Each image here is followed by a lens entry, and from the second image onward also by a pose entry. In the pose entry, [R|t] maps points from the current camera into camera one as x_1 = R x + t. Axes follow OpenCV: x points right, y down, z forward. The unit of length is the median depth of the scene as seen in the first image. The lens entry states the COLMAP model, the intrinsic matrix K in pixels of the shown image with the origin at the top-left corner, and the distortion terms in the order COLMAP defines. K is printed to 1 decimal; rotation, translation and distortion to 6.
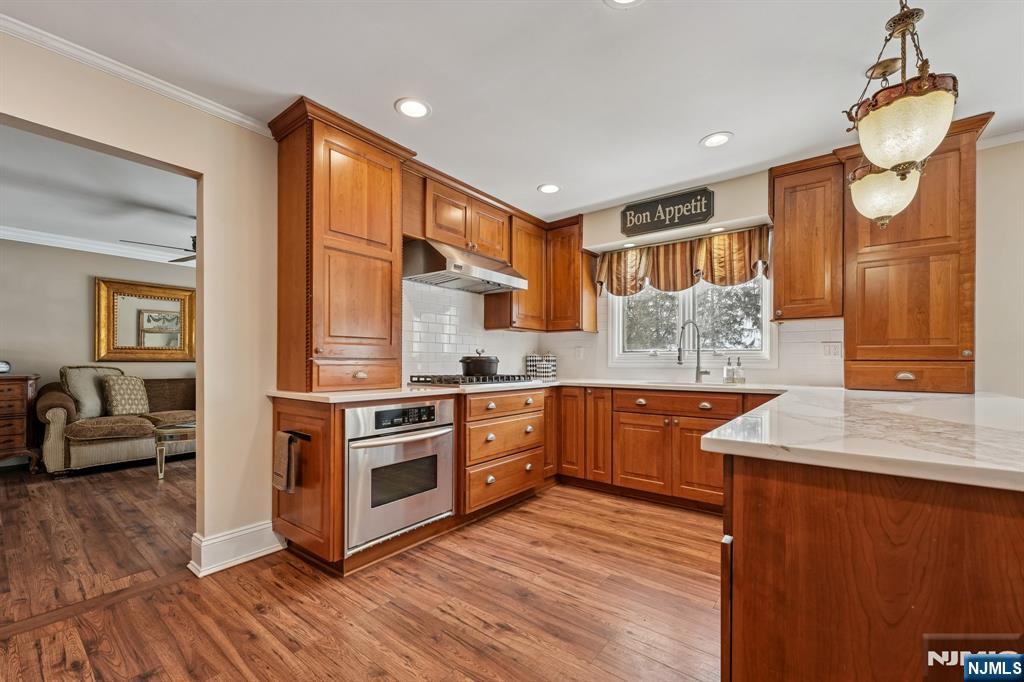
lens RADIAL K [[416.5, 0, 513.4], [0, 416.5, 364.2], [0, 0, 1]] dist [-0.001791, -0.000033]
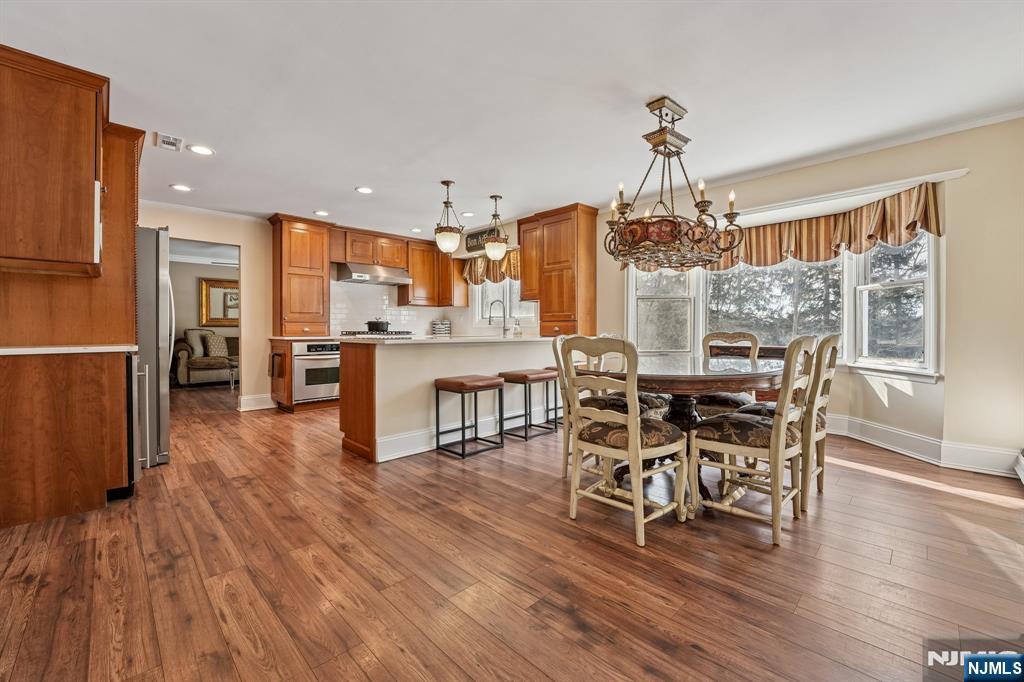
lens RADIAL K [[405.1, 0, 511.1], [0, 405.1, 336.1], [0, 0, 1]] dist [-0.032483, -0.000025]
pose [[0.992817, -0.002413, -0.119618, 0.708626], [0.003671, 0.999940, 0.010304, 0.031174], [0.119586, -0.010669, 0.992767, -0.724011]]
